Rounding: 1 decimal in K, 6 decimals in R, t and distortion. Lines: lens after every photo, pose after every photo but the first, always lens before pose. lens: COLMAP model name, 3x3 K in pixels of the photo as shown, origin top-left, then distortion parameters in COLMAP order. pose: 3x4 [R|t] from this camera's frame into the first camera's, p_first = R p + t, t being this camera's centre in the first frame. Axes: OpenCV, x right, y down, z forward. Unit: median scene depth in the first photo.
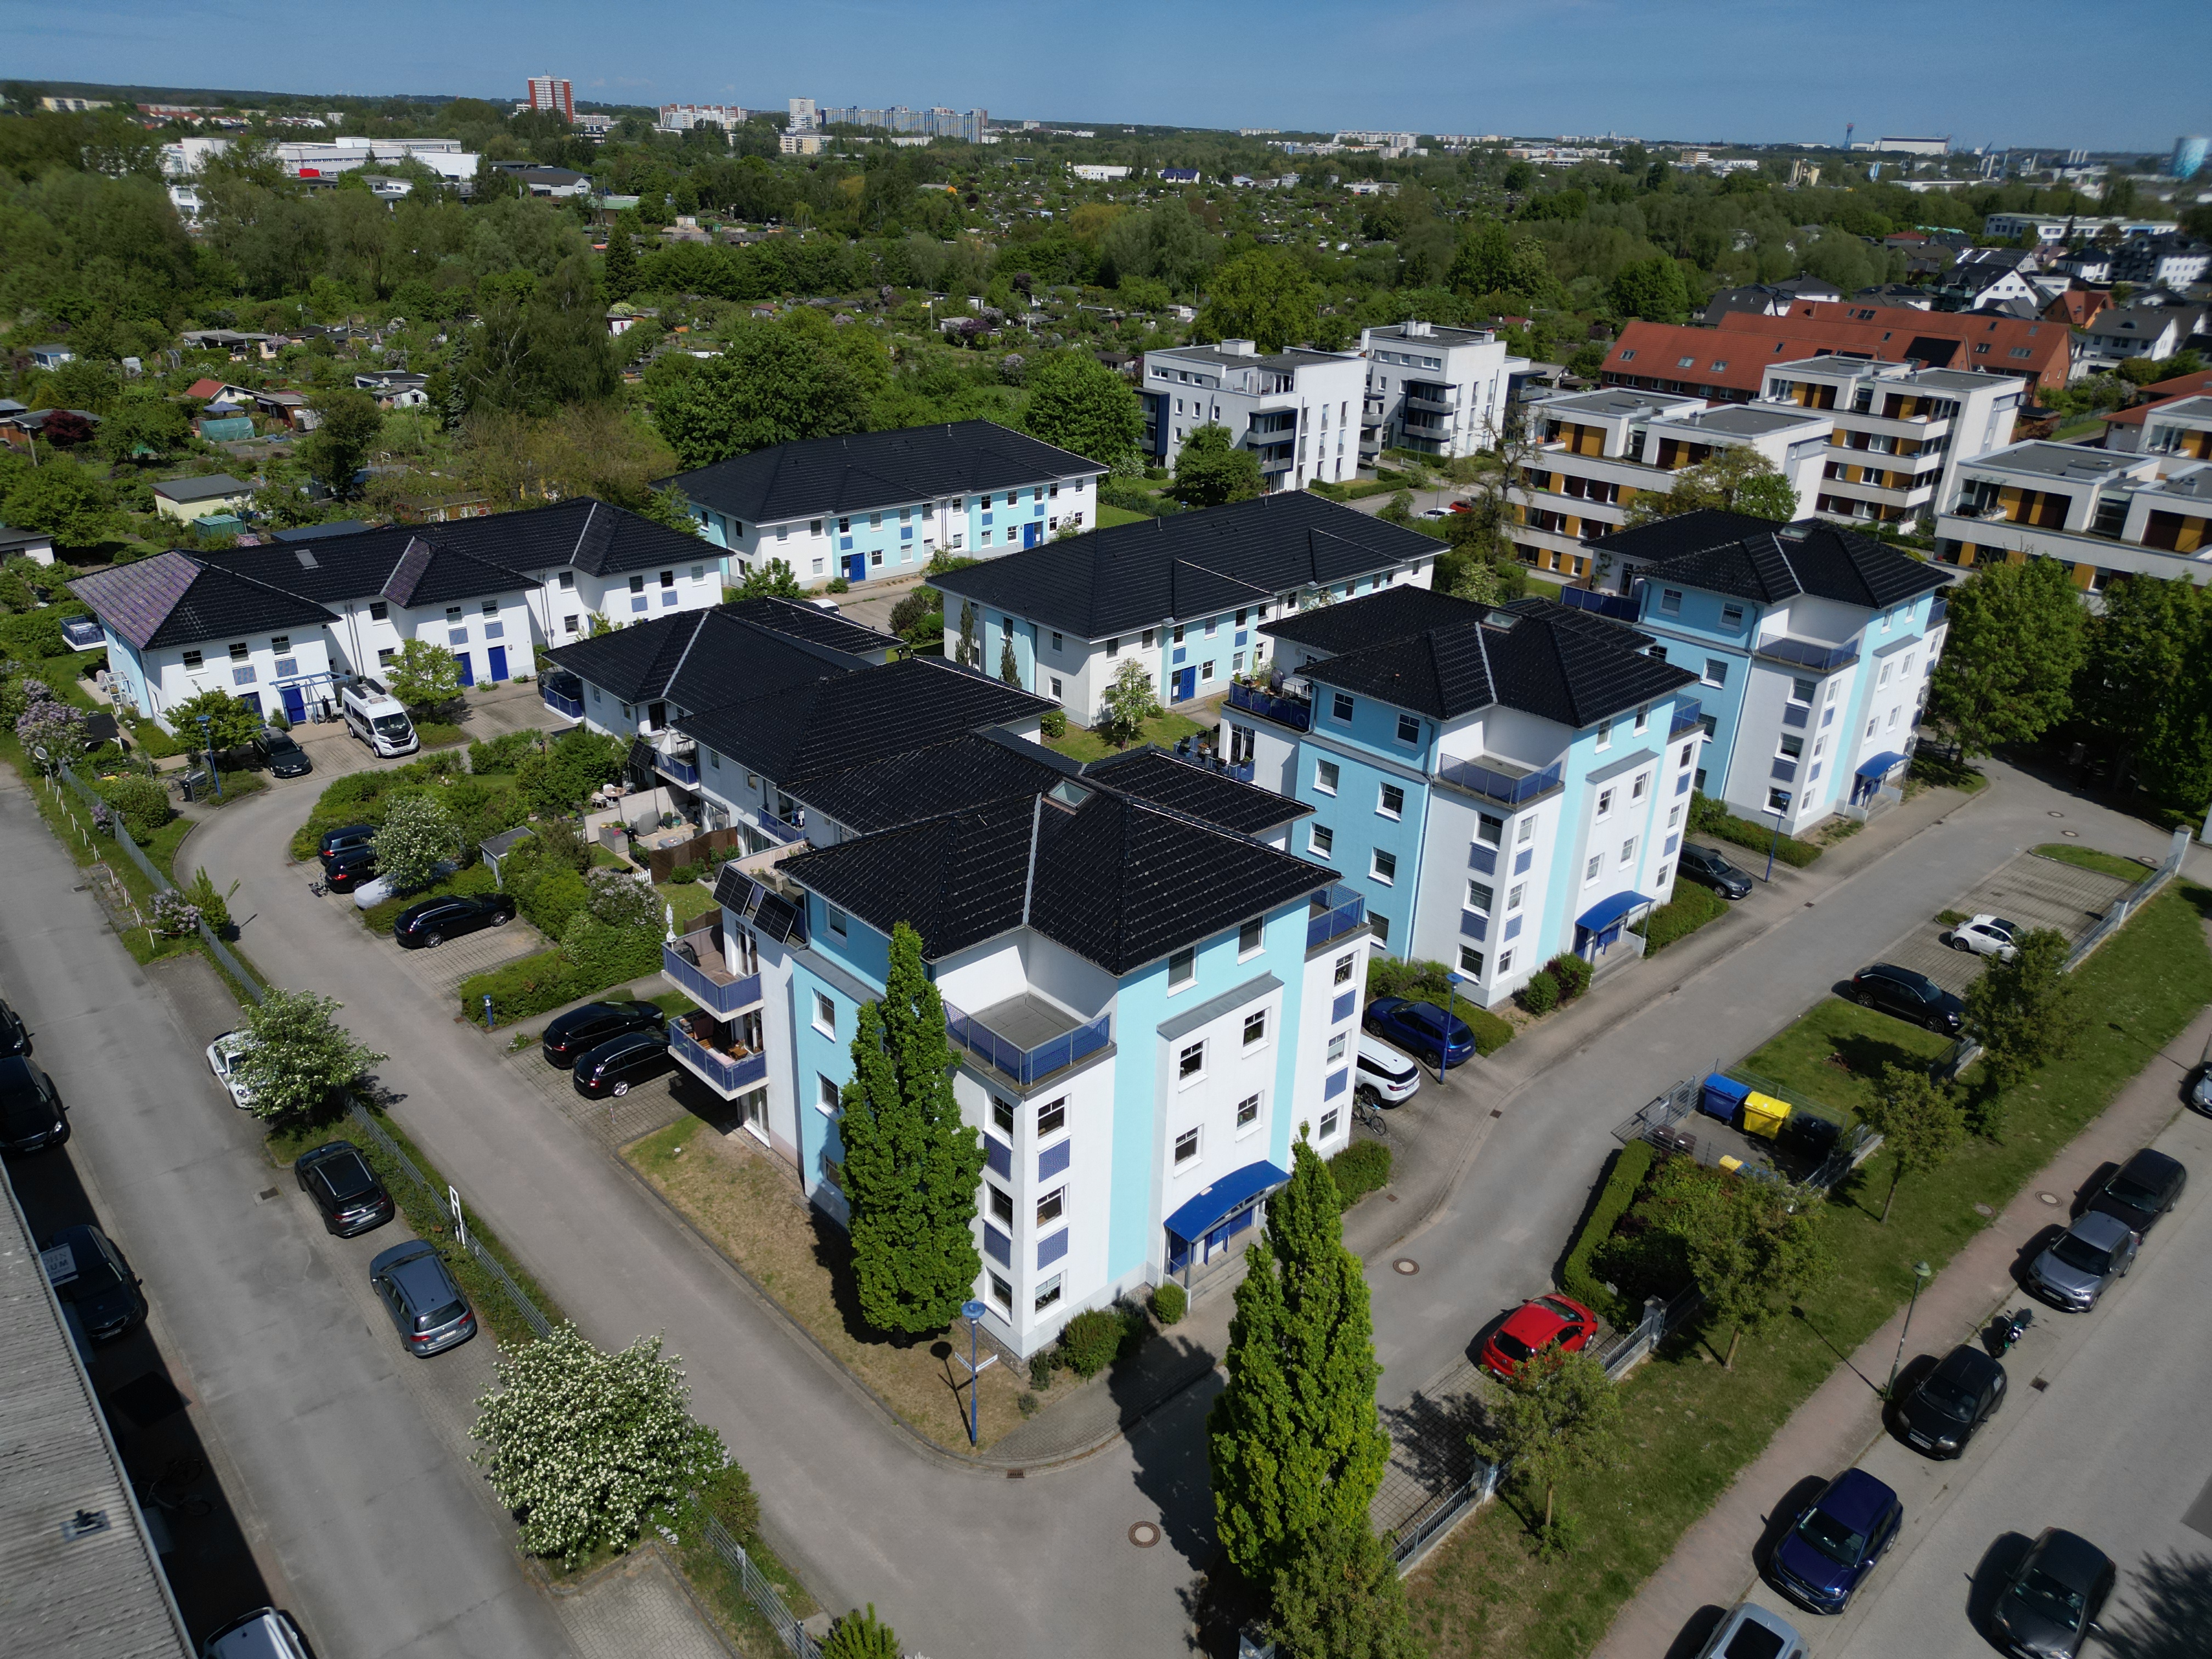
lens RADIAL K [[1545.8, 0, 1107.7], [0, 1545.8, 834.8], [0, 0, 1]] dist [0.078223, -0.077975]
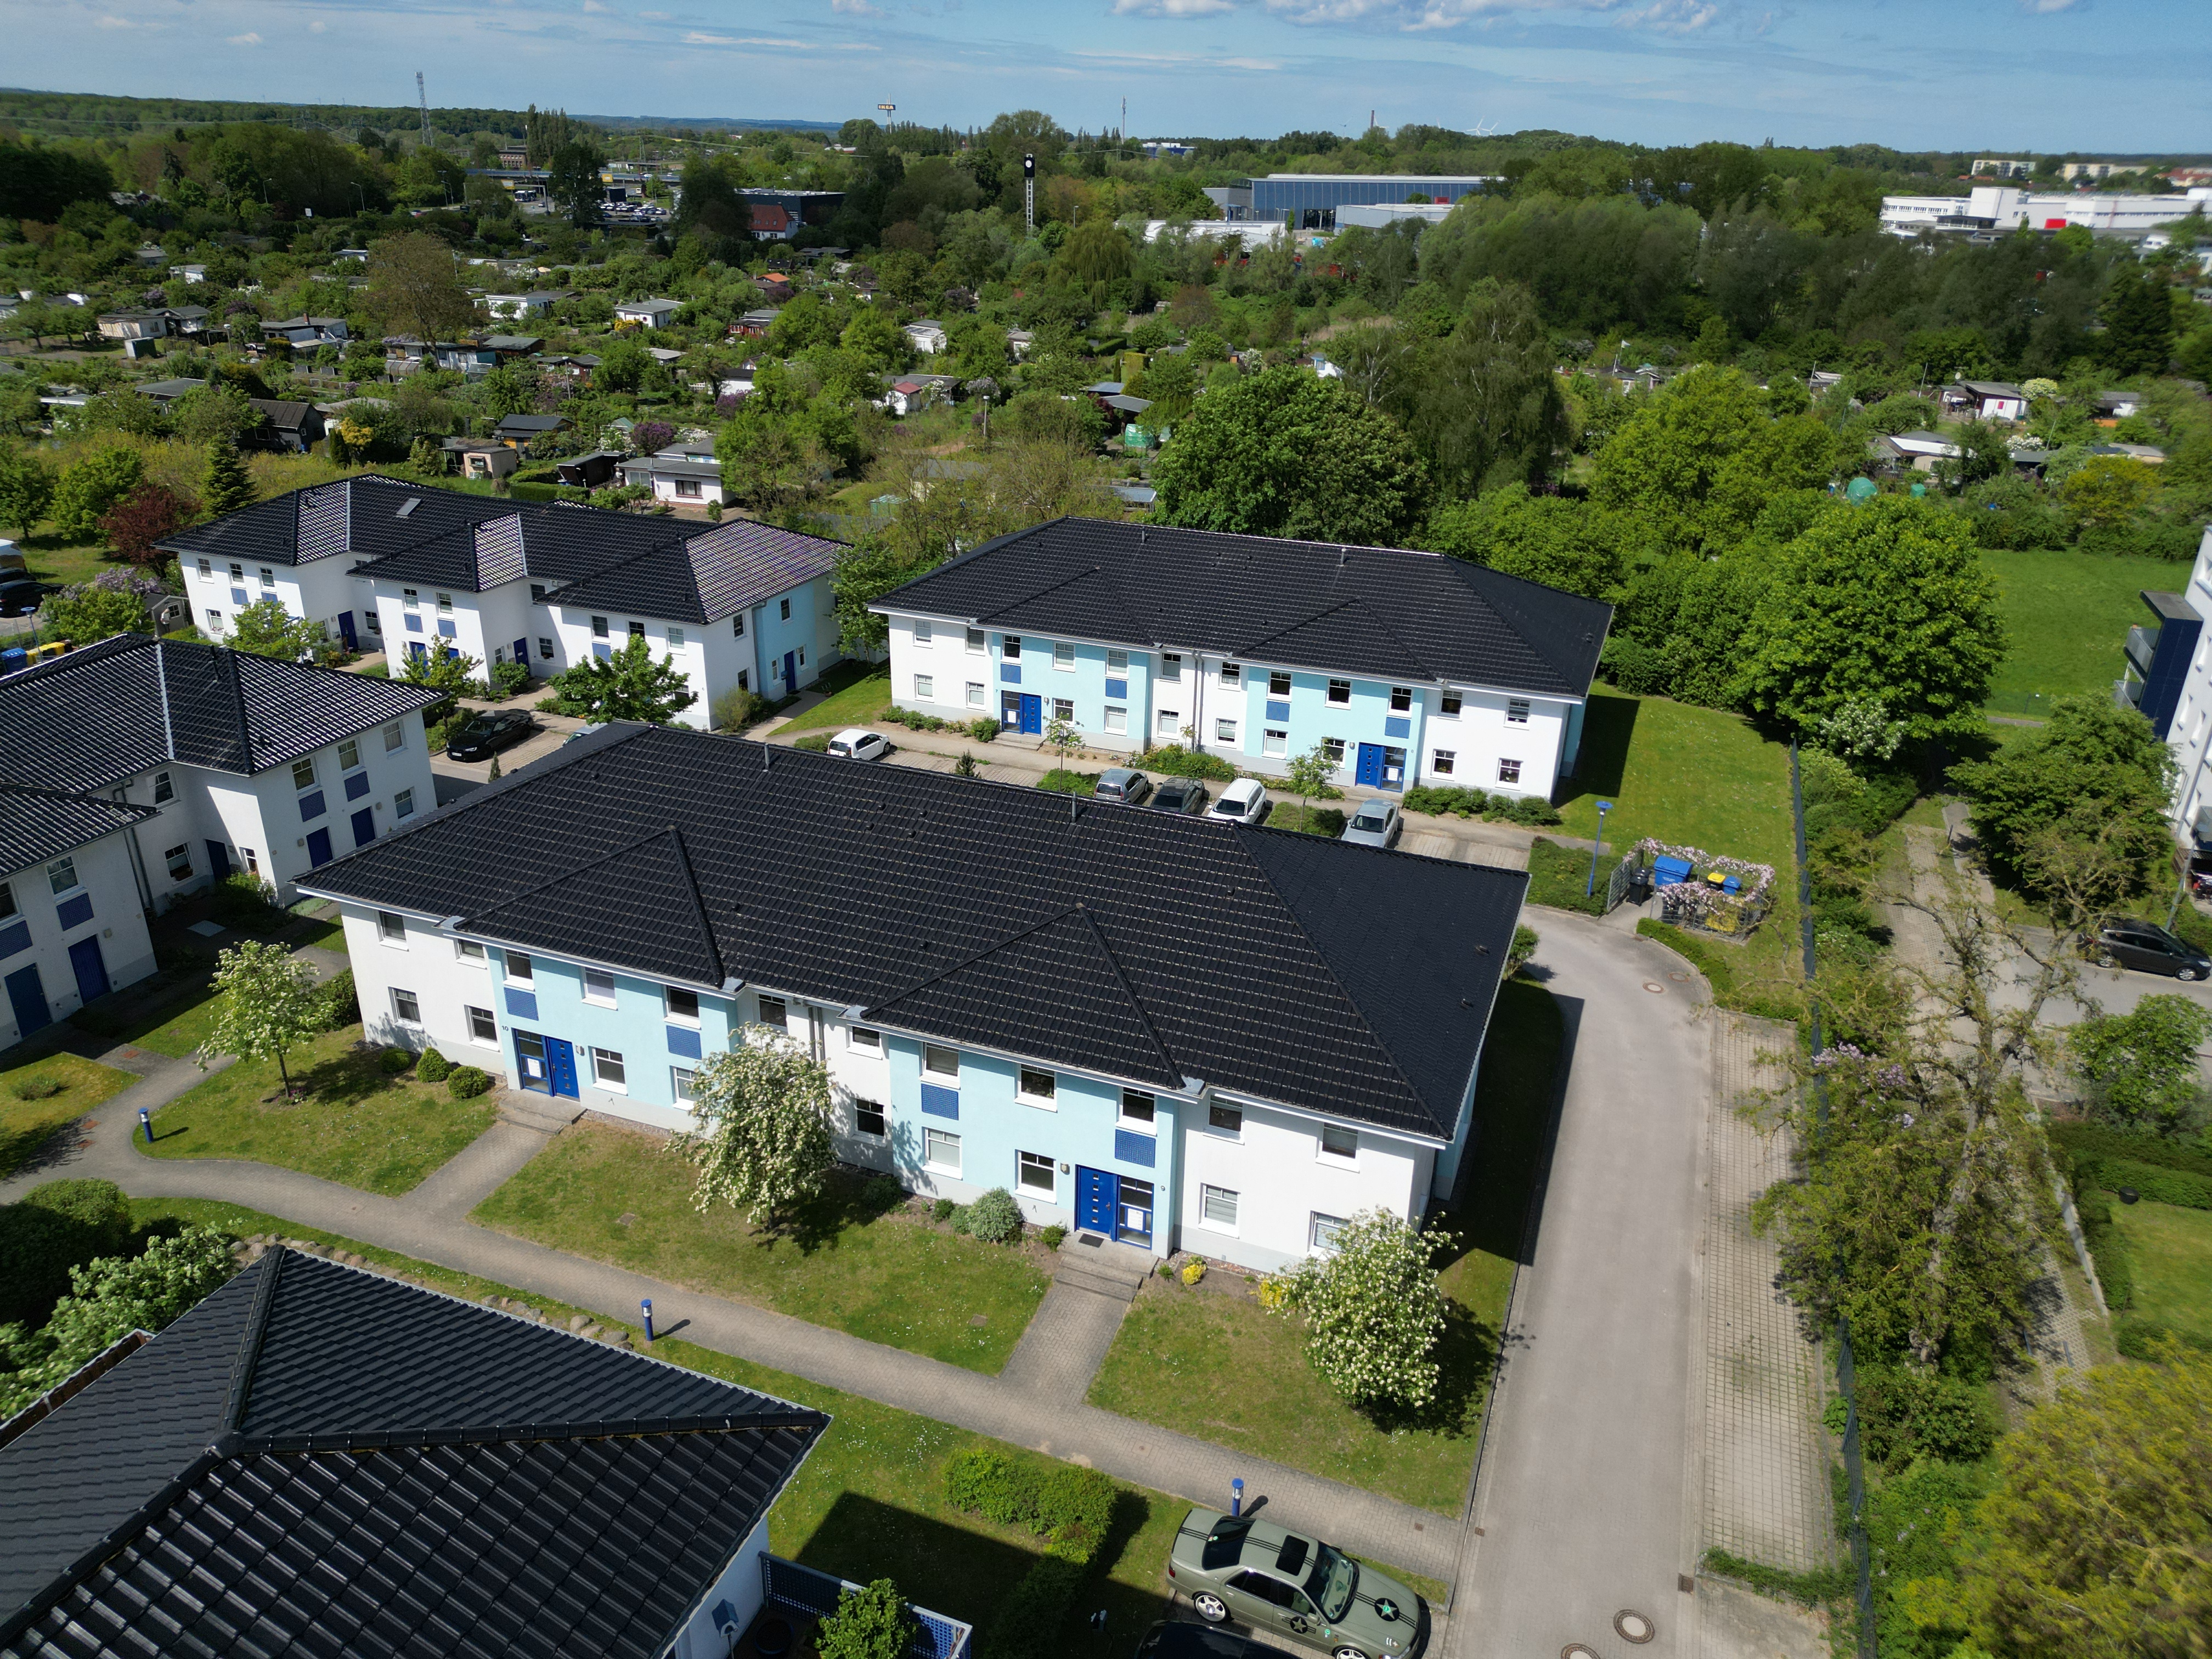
lens RADIAL K [[1535.0, 0, 1106.0], [0, 1535.0, 829.5], [0, 0, 1]] dist [0.094872, -0.089835]
pose [[0.441174, 0.347725, -0.827316, 0.285262], [-0.380375, 0.907431, 0.178559, -0.179887], [0.812822, 0.235914, 0.532601, 0.486905]]
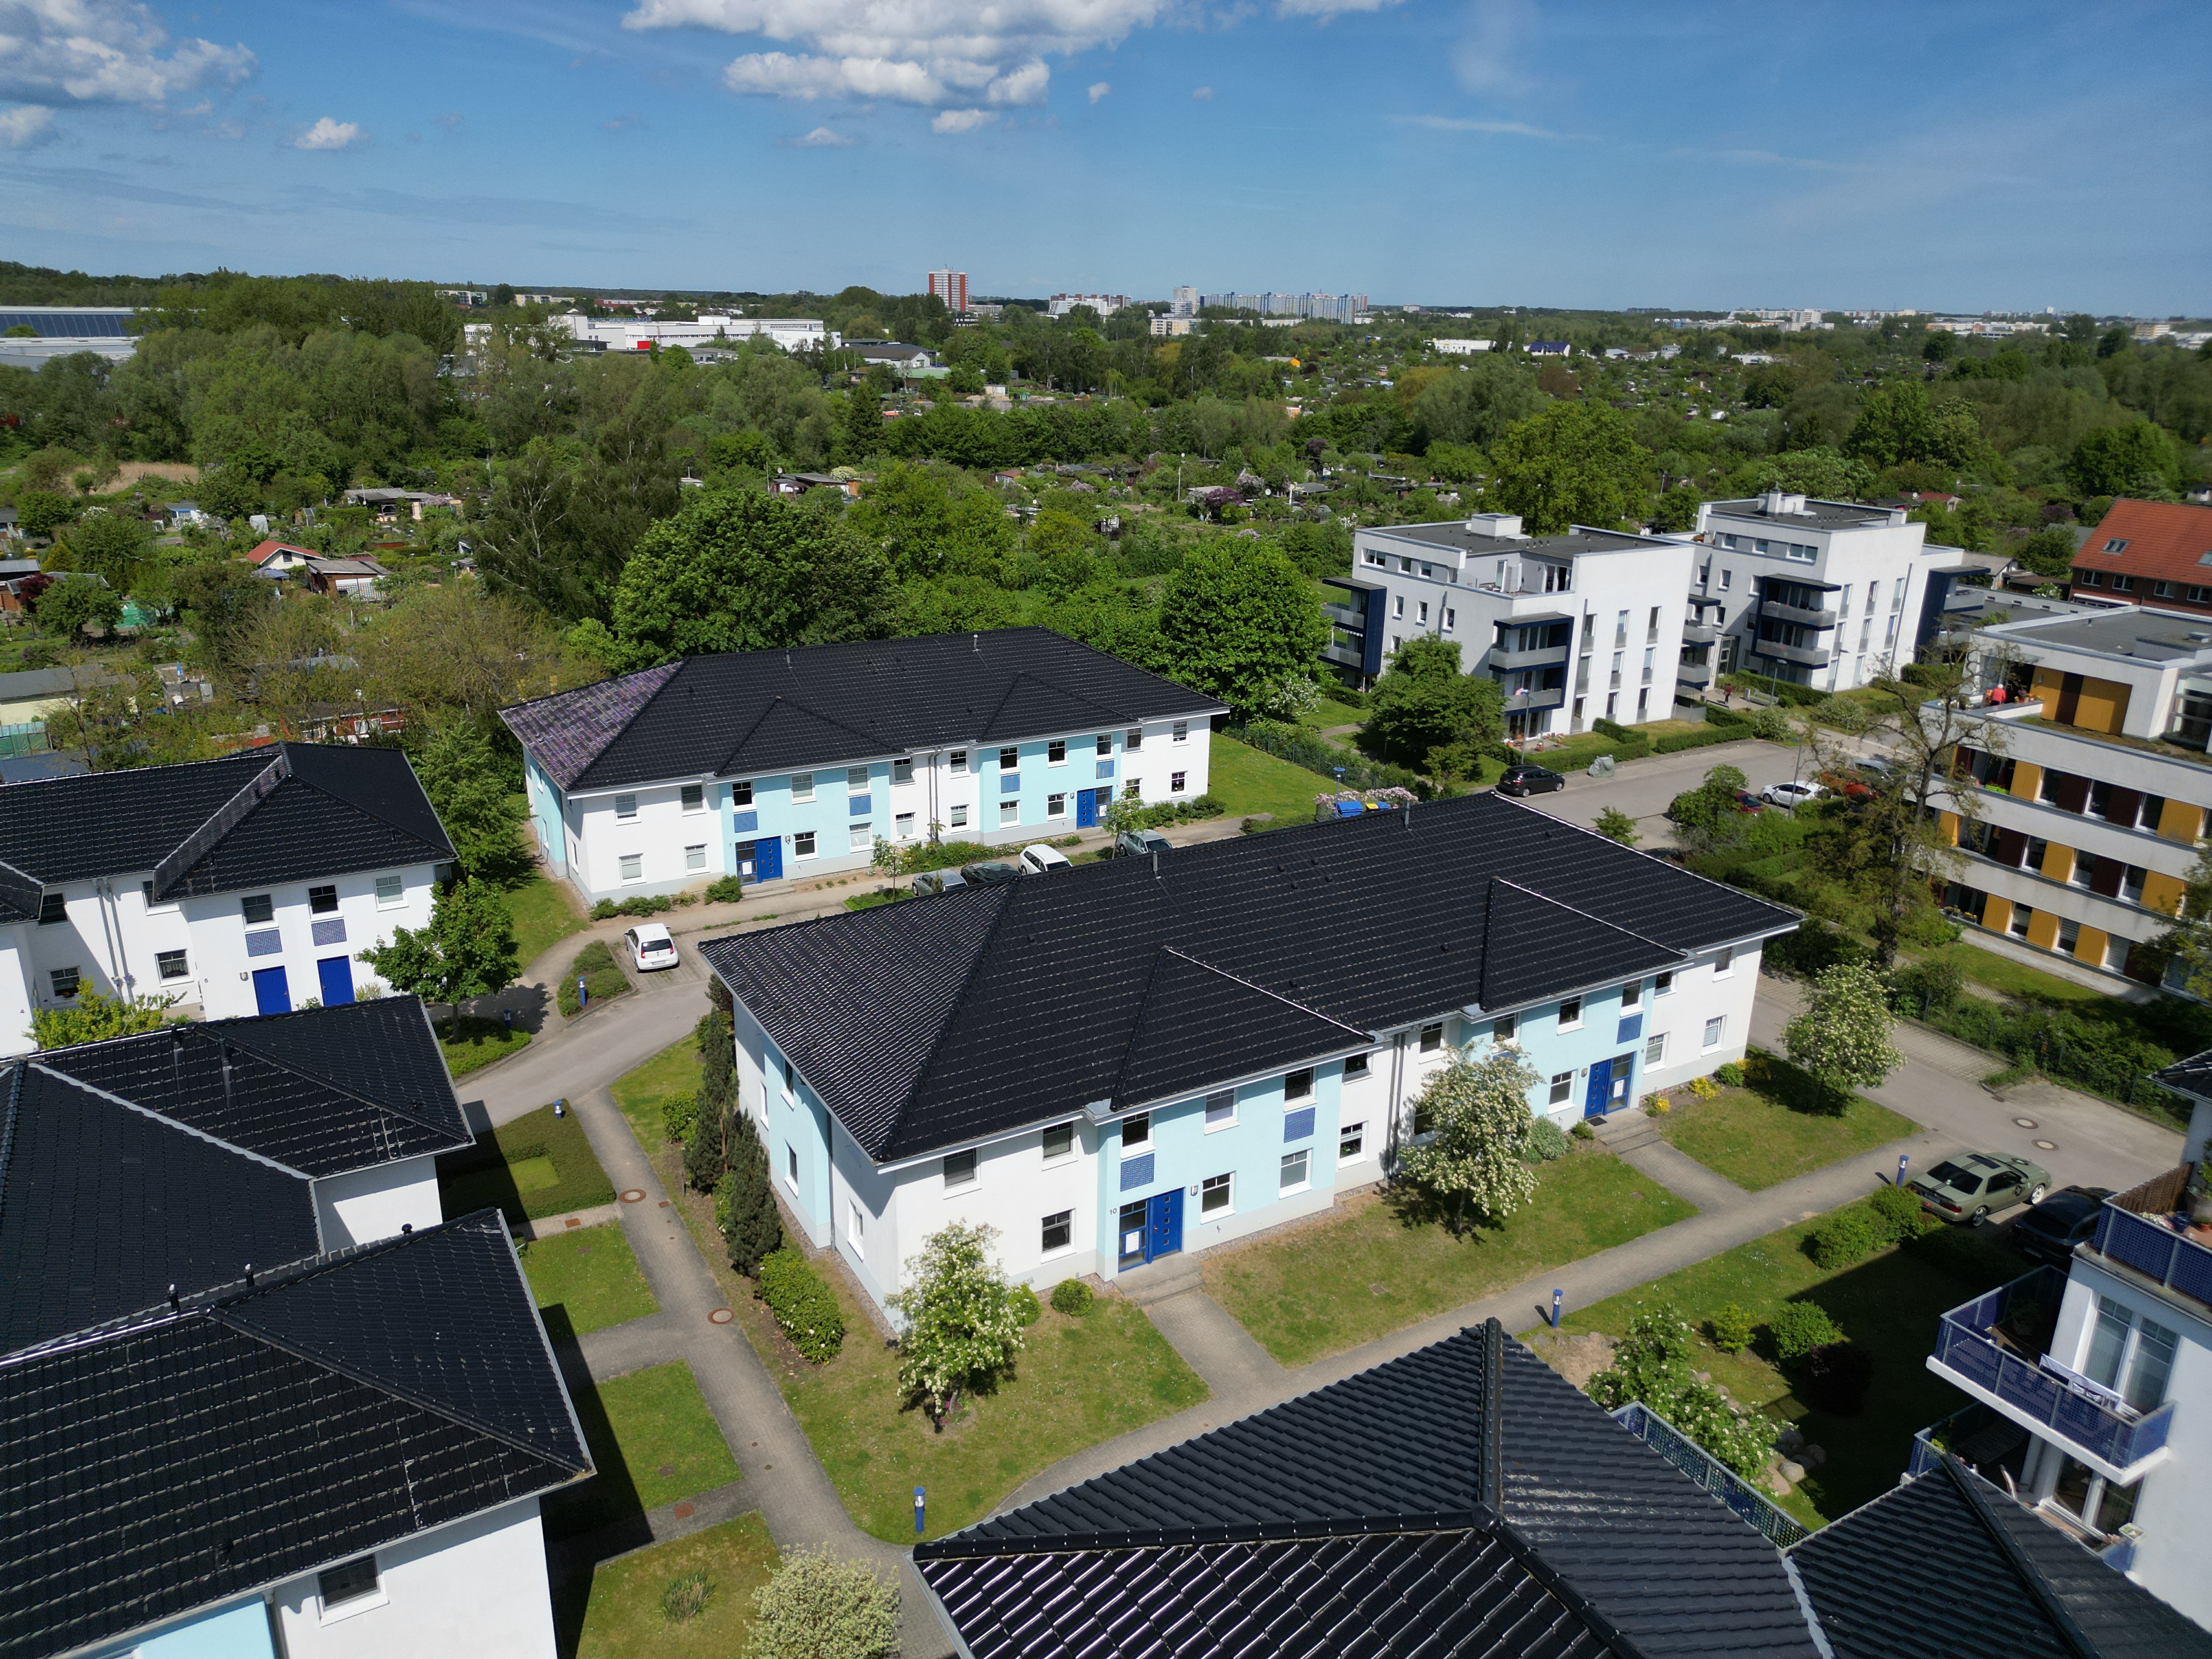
lens RADIAL K [[1545.8, 0, 1107.7], [0, 1545.8, 834.8], [0, 0, 1]] dist [0.078223, -0.077975]
pose [[0.973604, 0.063316, -0.219286, 0.073536], [-0.085524, 0.991958, -0.093305, -0.095526], [0.211615, 0.109597, 0.971189, 0.301753]]
